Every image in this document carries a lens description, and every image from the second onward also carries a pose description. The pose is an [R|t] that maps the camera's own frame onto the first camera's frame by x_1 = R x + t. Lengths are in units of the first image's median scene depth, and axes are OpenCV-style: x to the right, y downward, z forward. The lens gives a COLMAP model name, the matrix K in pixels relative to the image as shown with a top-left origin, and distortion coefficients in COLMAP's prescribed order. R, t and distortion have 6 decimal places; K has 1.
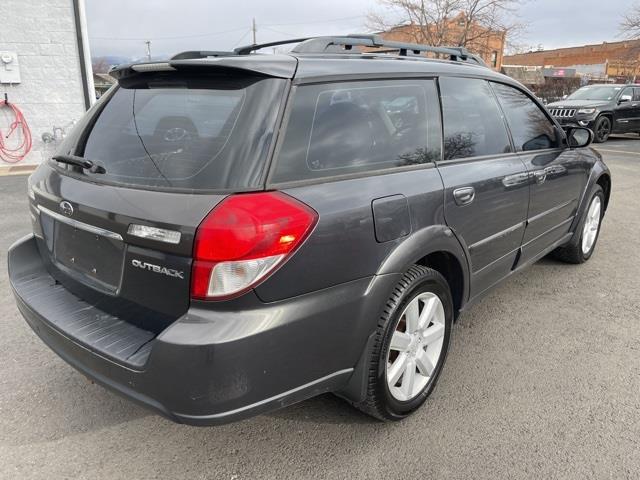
lens RADIAL K [[479.5, 0, 322.6], [0, 479.5, 244.7], [0, 0, 1]] dist [0.074512, -0.102871]
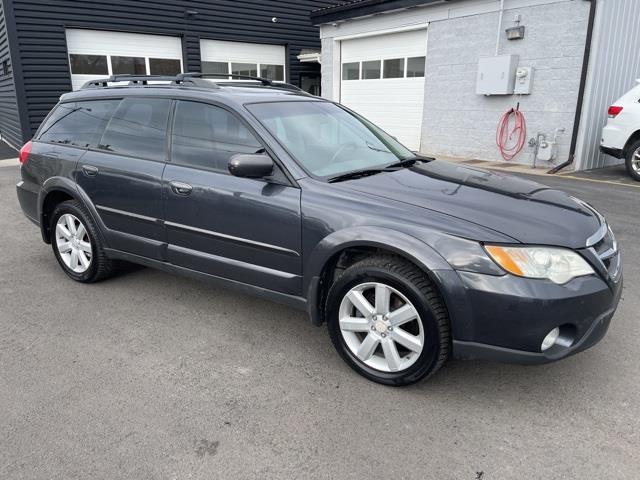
lens RADIAL K [[479.5, 0, 322.8], [0, 479.5, 237.0], [0, 0, 1]] dist [0.074512, -0.102871]
pose [[0.155359, 0.270531, -0.950093, 2.057545], [-0.295413, 0.930482, 0.216641, -0.486590], [0.942653, 0.247013, 0.224477, 1.448159]]
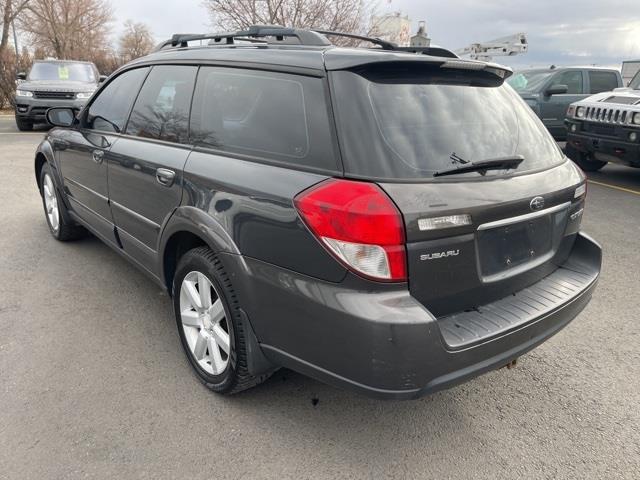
lens RADIAL K [[479.5, 0, 319.2], [0, 479.5, 243.5], [0, 0, 1]] dist [0.074512, -0.102871]
pose [[0.144866, -0.296955, 0.943839, -1.289497], [0.253365, 0.933230, 0.254730, -0.303569], [-0.956462, 0.202234, 0.210432, 0.997887]]
